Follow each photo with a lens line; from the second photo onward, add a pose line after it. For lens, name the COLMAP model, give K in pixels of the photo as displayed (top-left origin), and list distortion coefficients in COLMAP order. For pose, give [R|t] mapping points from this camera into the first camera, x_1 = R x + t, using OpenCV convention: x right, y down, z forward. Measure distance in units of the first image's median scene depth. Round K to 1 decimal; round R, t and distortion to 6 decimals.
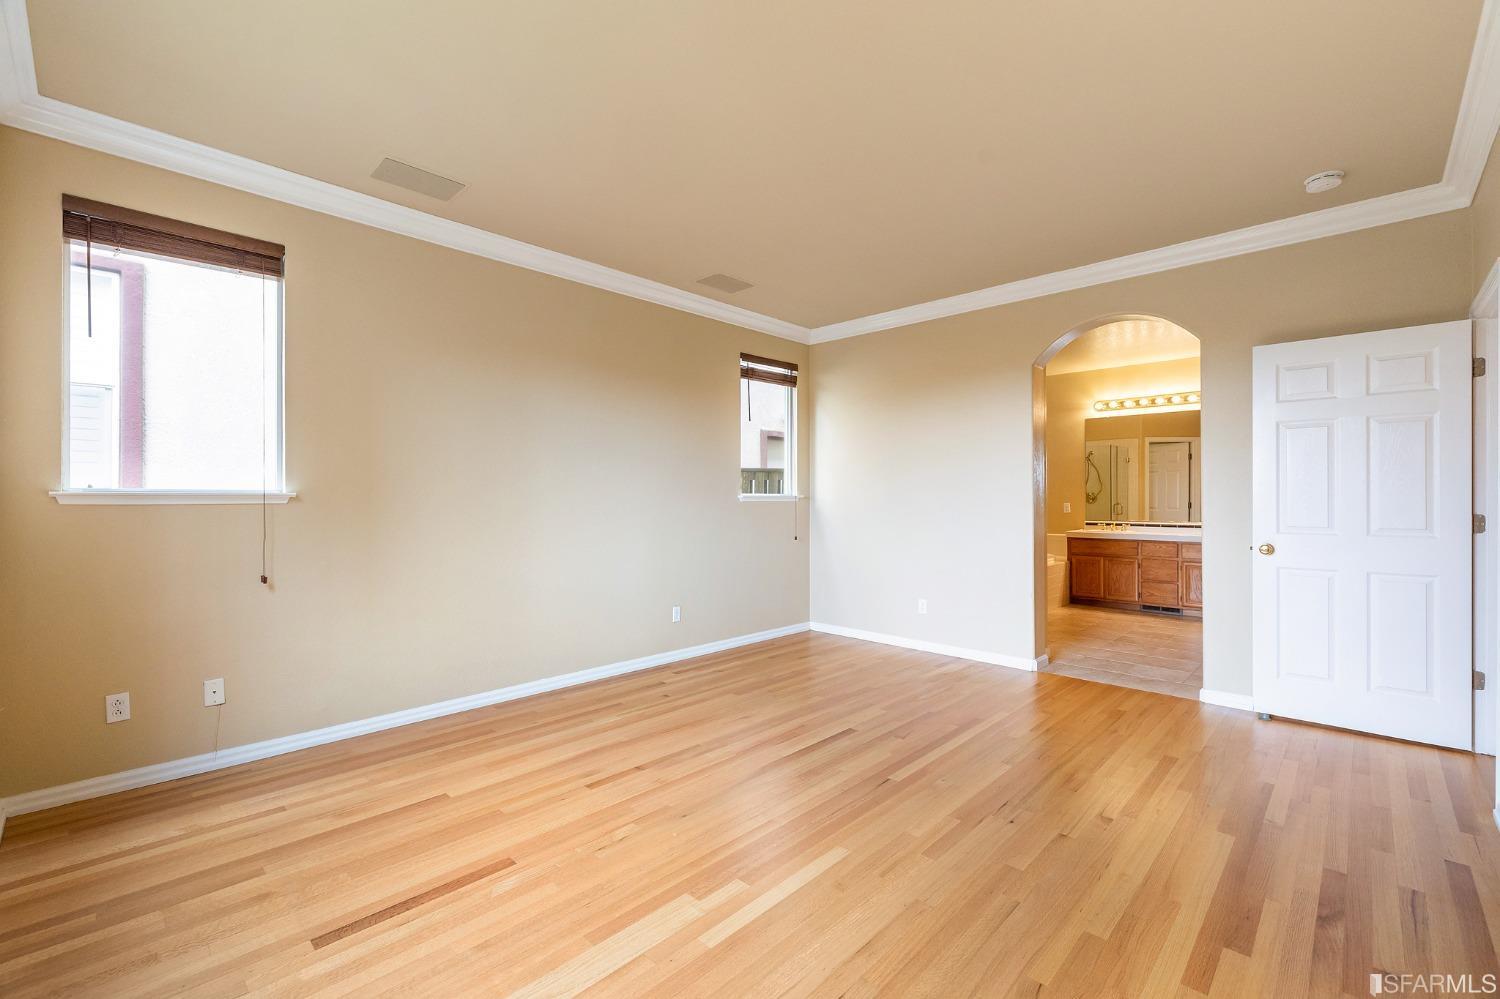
lens RADIAL K [[651.8, 0, 748.3], [0, 651.8, 495.5], [0, 0, 1]] dist [0.002905, -0.001310]
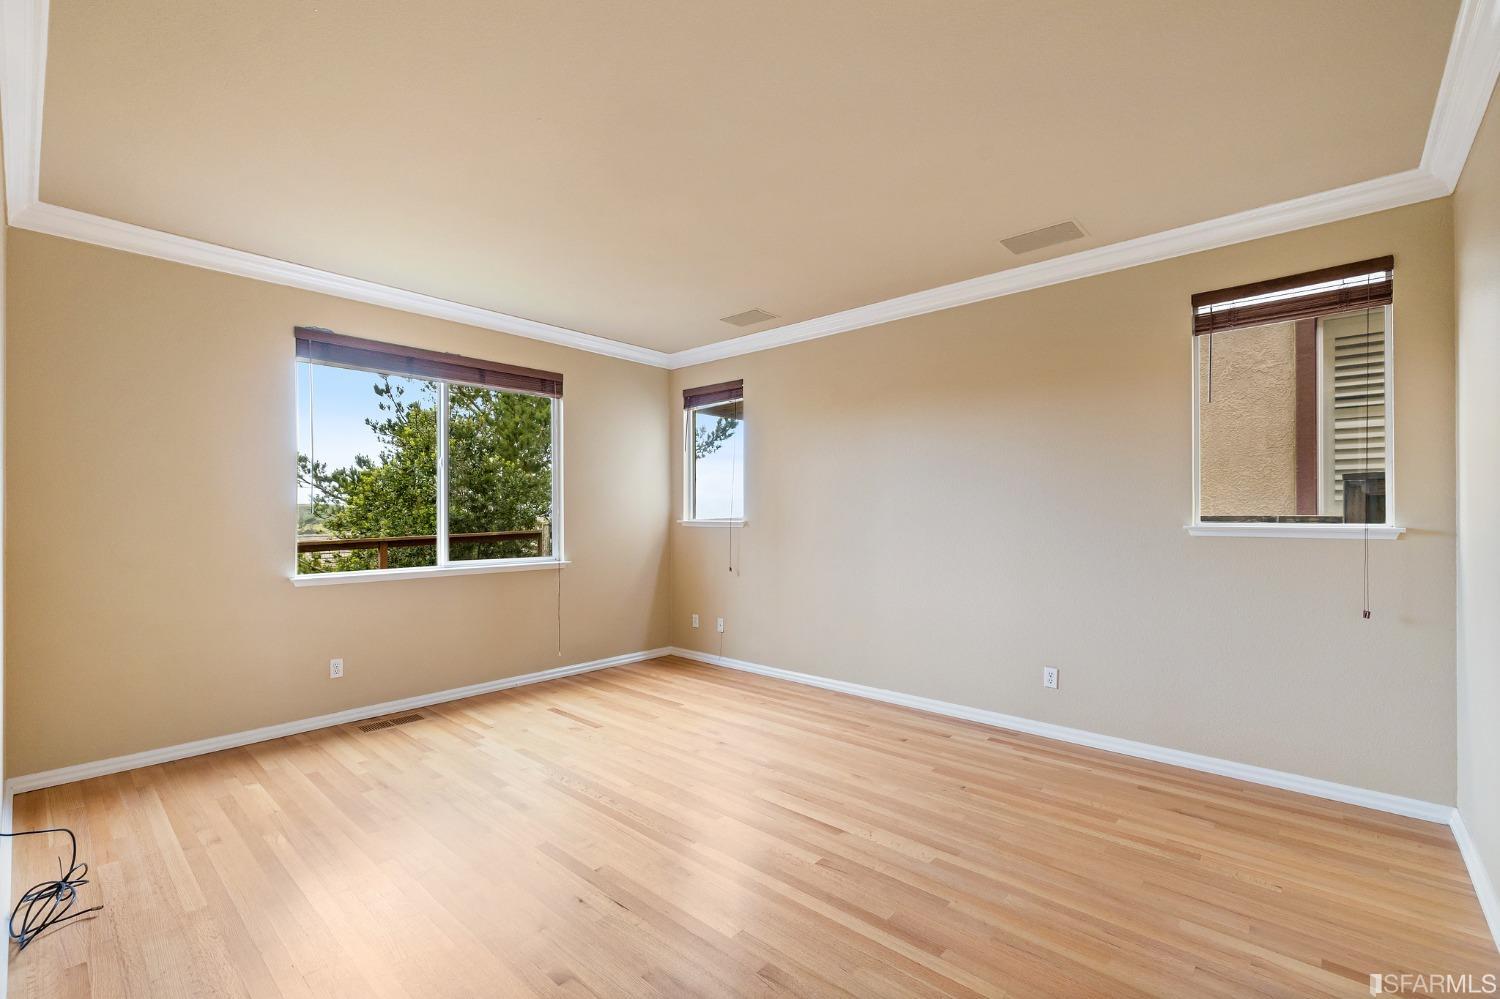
lens RADIAL K [[651.8, 0, 750.0], [0, 651.8, 510.3], [0, 0, 1]] dist [0.002905, -0.001310]
pose [[0.027038, -0.012269, -0.999559, 0.870801], [-0.001359, 0.999923, -0.012310, -0.009333], [0.999633, 0.001691, 0.027019, 0.820919]]
